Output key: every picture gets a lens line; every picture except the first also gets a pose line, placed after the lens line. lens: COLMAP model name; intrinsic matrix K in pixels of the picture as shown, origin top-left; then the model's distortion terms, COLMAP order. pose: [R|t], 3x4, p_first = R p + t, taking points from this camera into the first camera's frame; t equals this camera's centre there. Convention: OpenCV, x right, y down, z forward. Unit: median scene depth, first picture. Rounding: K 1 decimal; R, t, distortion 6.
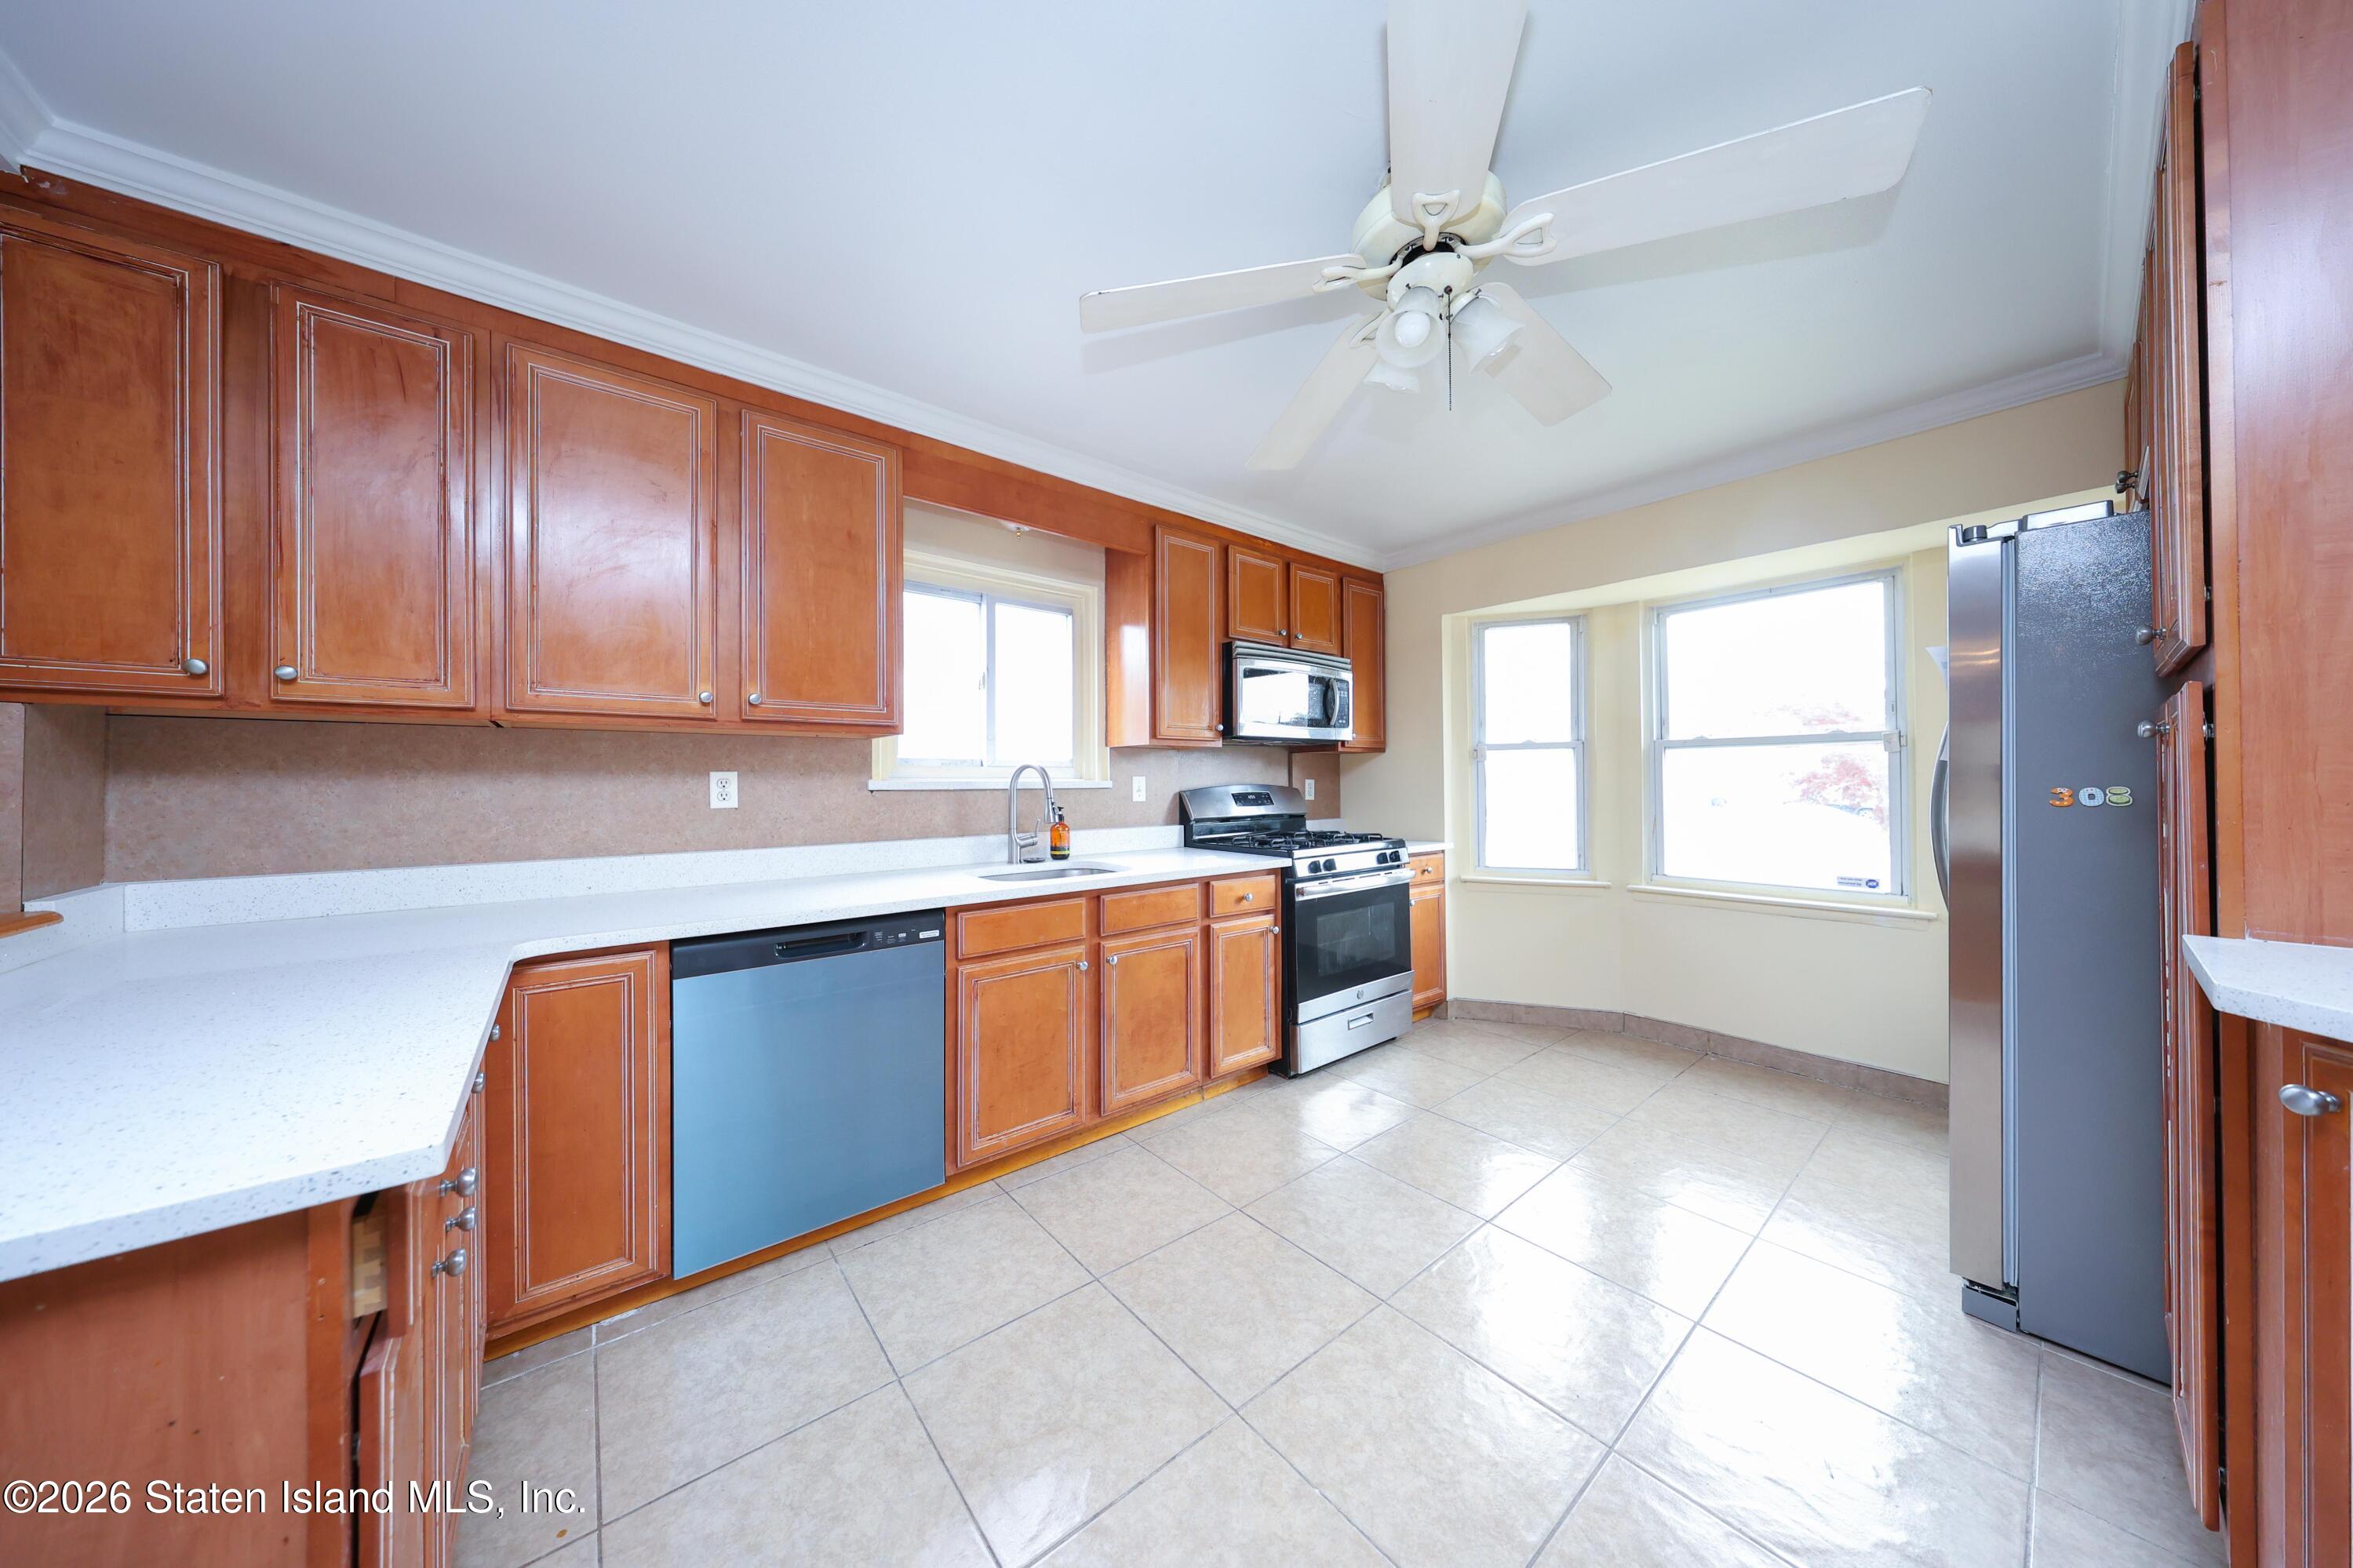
lens RADIAL K [[731.1, 0, 1152.9], [0, 731.1, 777.7], [0, 0, 1]] dist [-0.001898, -0.000160]
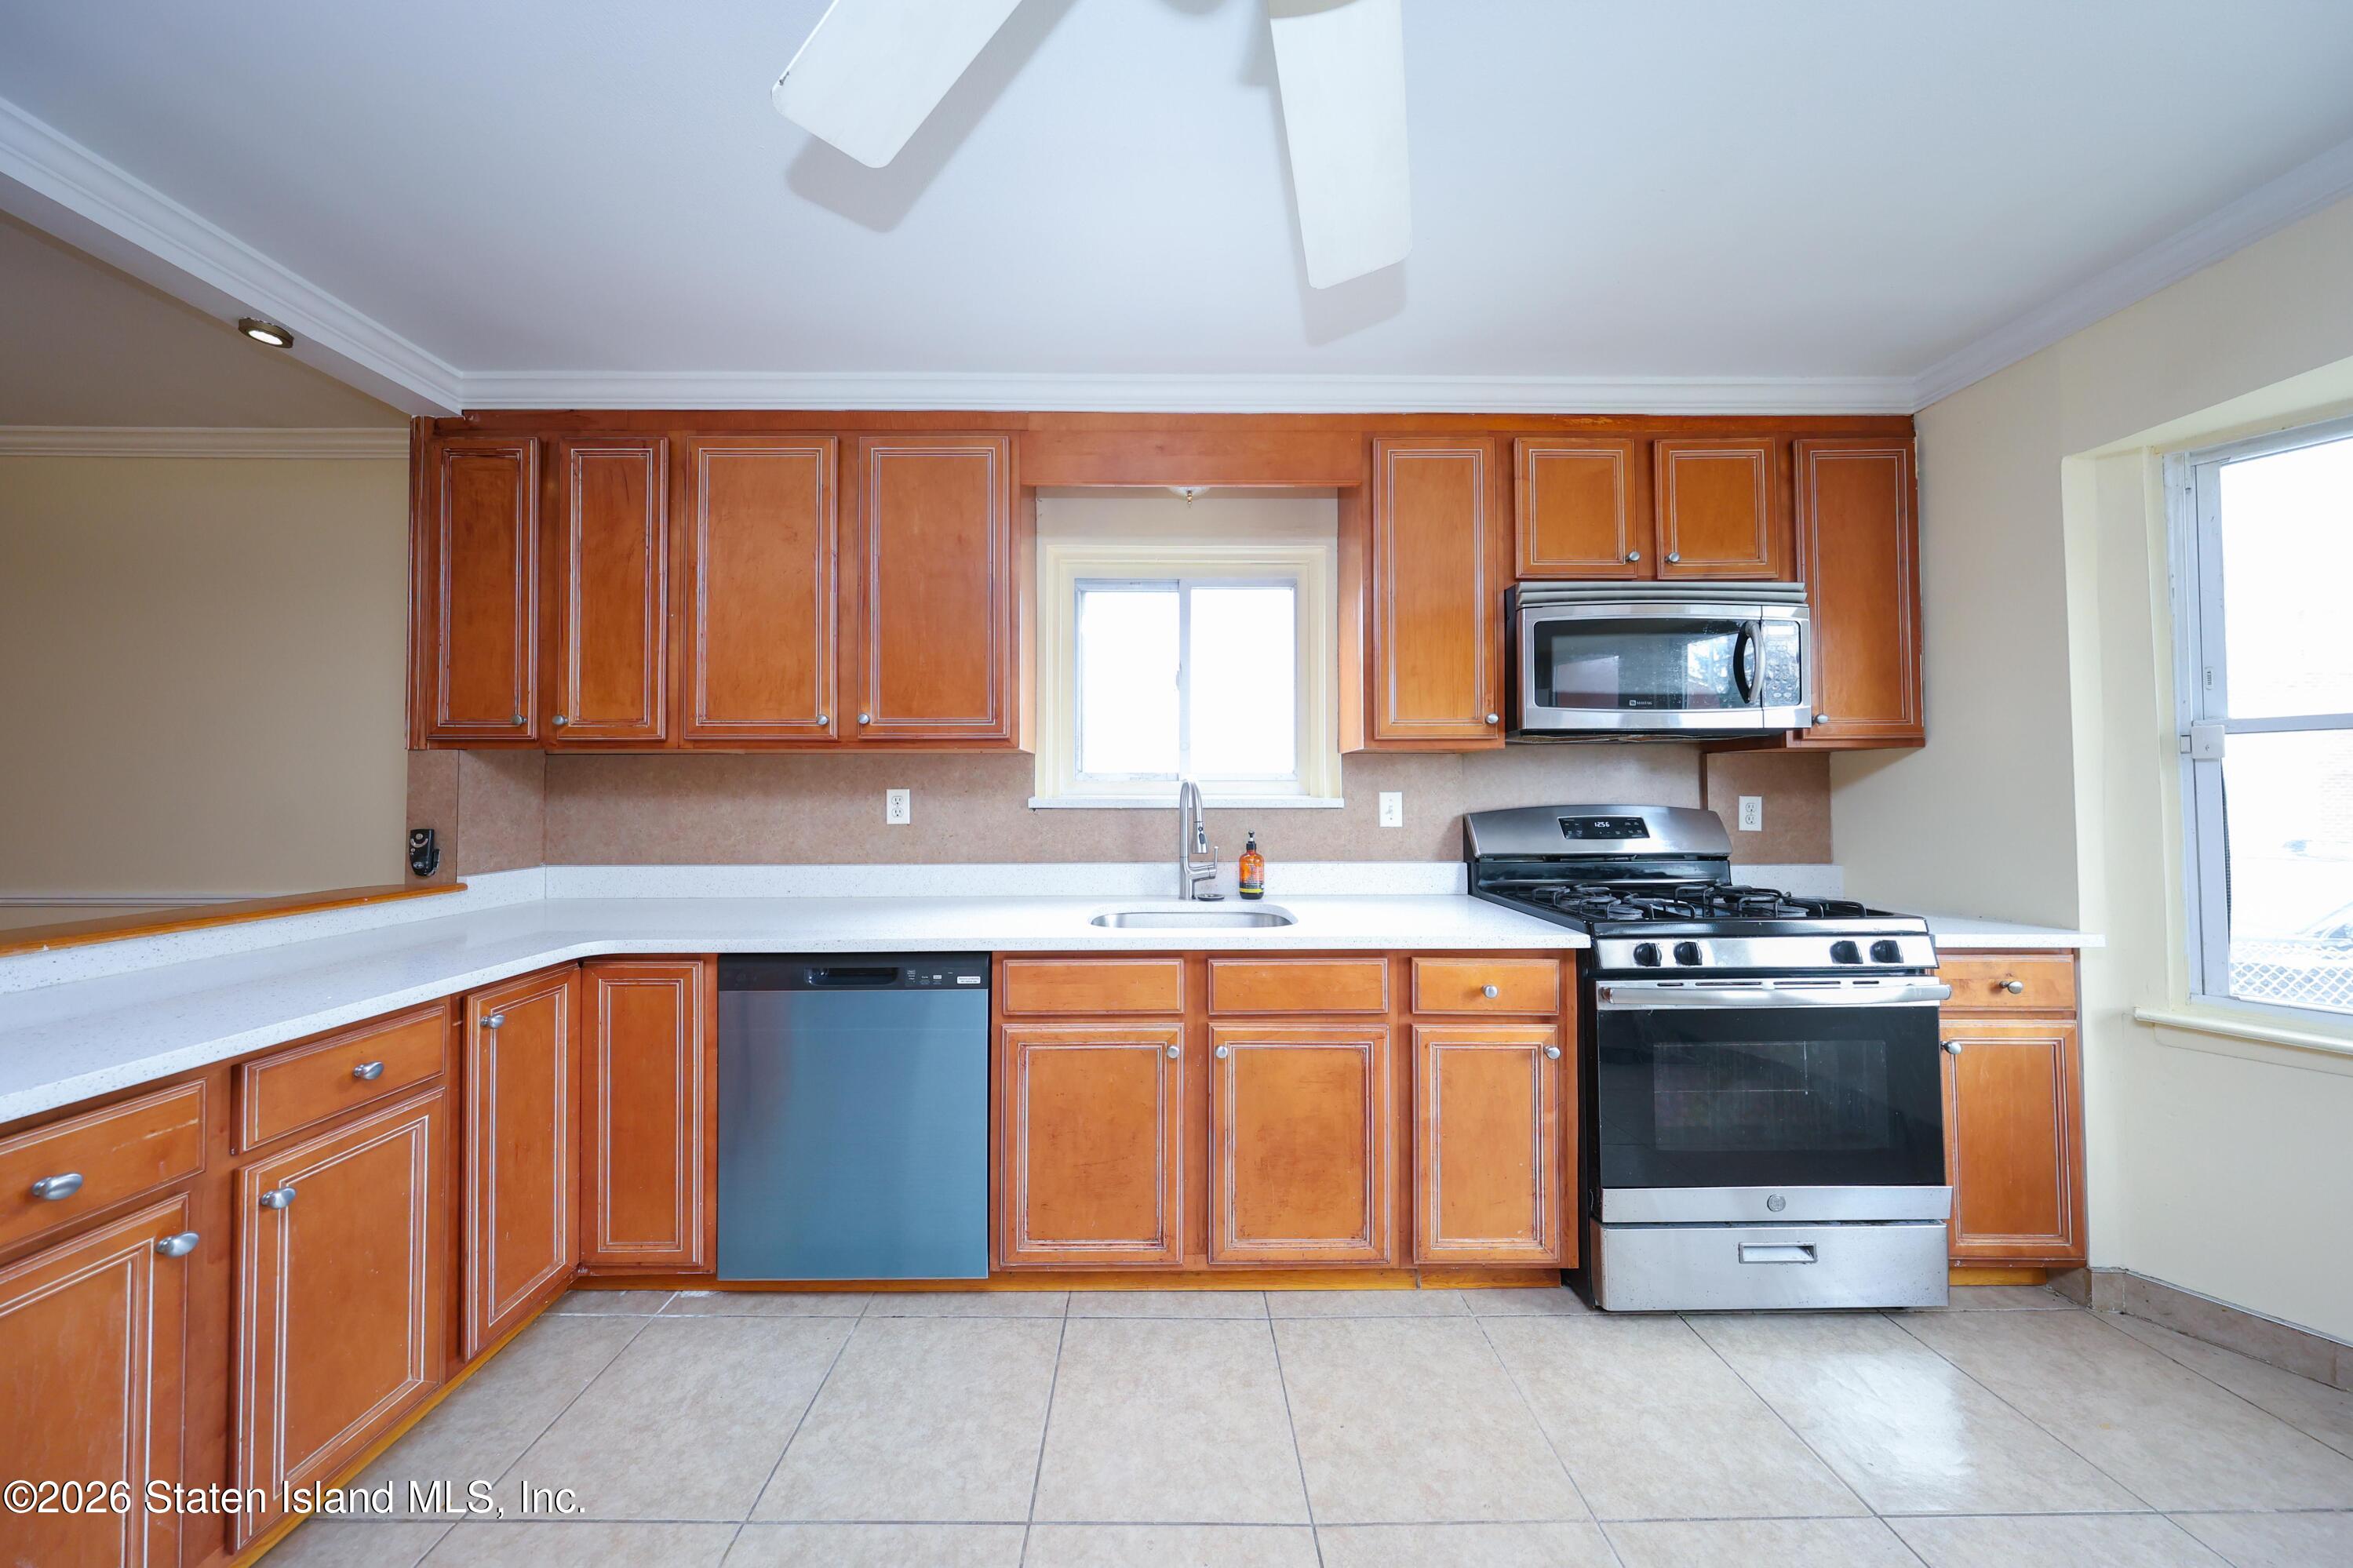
lens RADIAL K [[731.1, 0, 1152.9], [0, 731.1, 777.7], [0, 0, 1]] dist [-0.001898, -0.000160]
pose [[0.785401, -0.007146, -0.618946, 0.282524], [0.002224, 0.999959, -0.008723, -0.012084], [0.618983, 0.005475, 0.785385, 0.325150]]
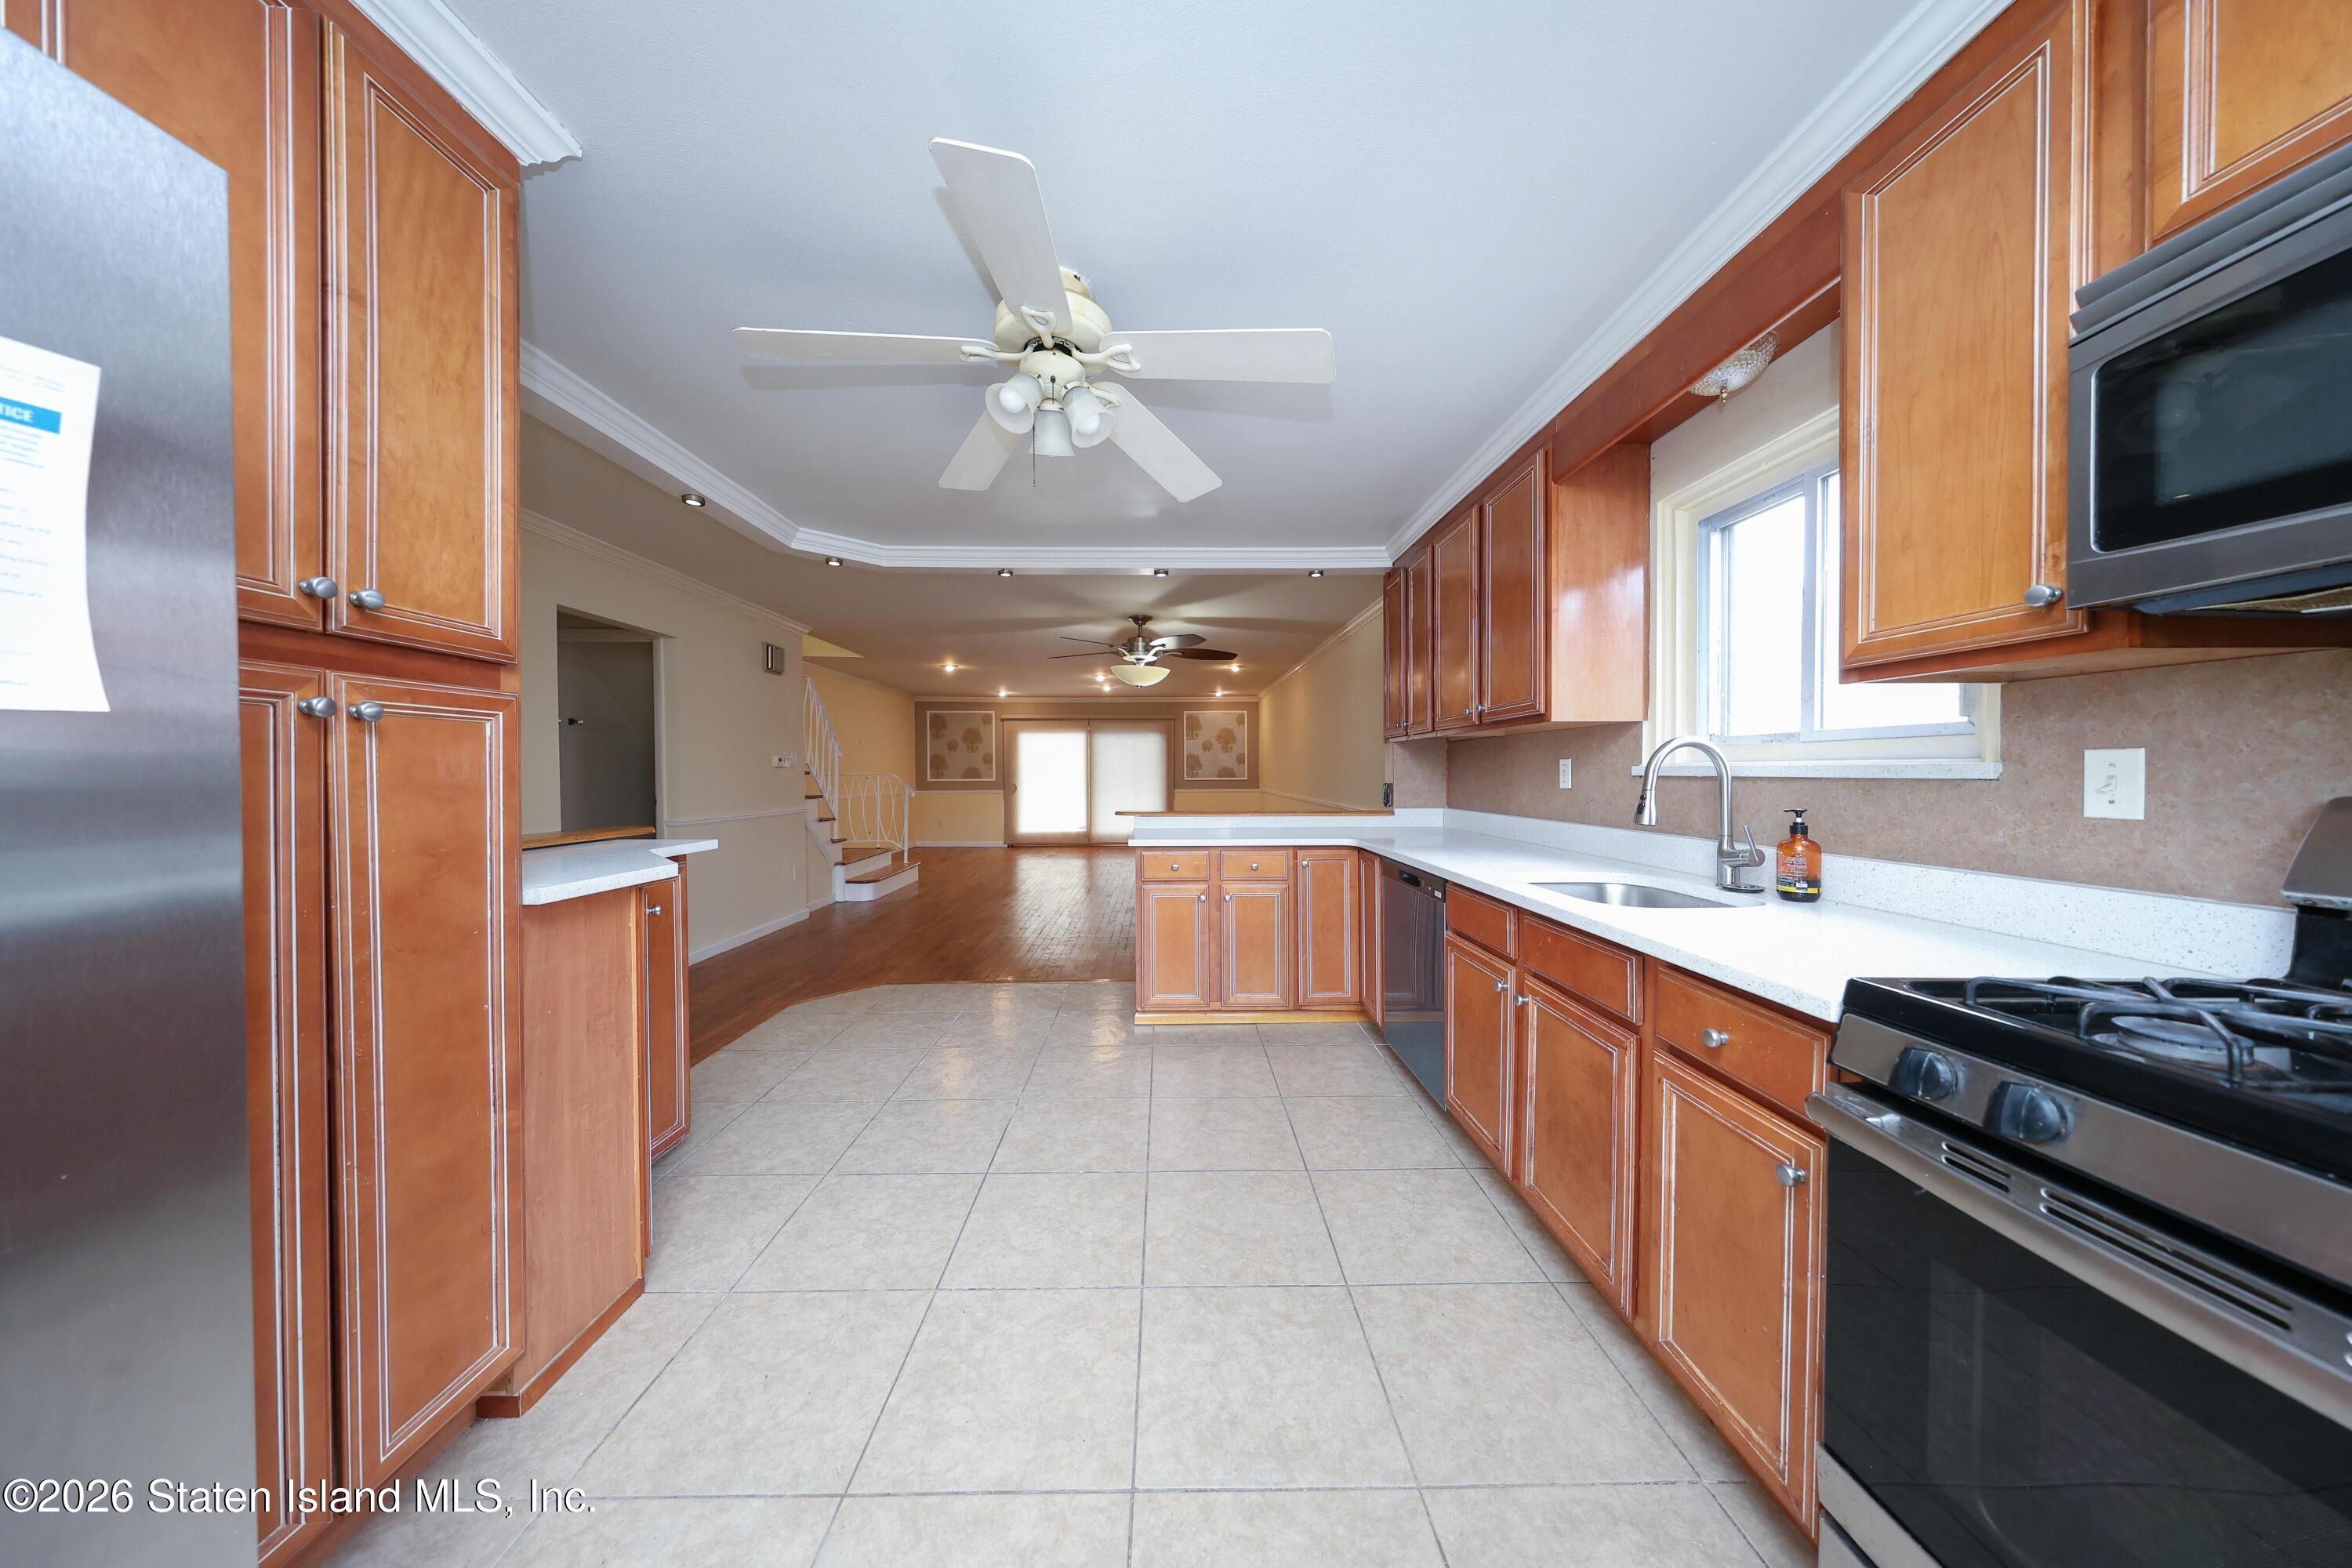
lens RADIAL K [[683.7, 0, 1176.0], [0, 683.7, 784.0], [0, 0, 1]] dist [-0.000930, -0.000063]
pose [[-0.592052, 0.016030, -0.805740, 0.611487], [0.004615, 0.999853, 0.016501, 0.008544], [0.805886, 0.006051, -0.592039, 0.941752]]
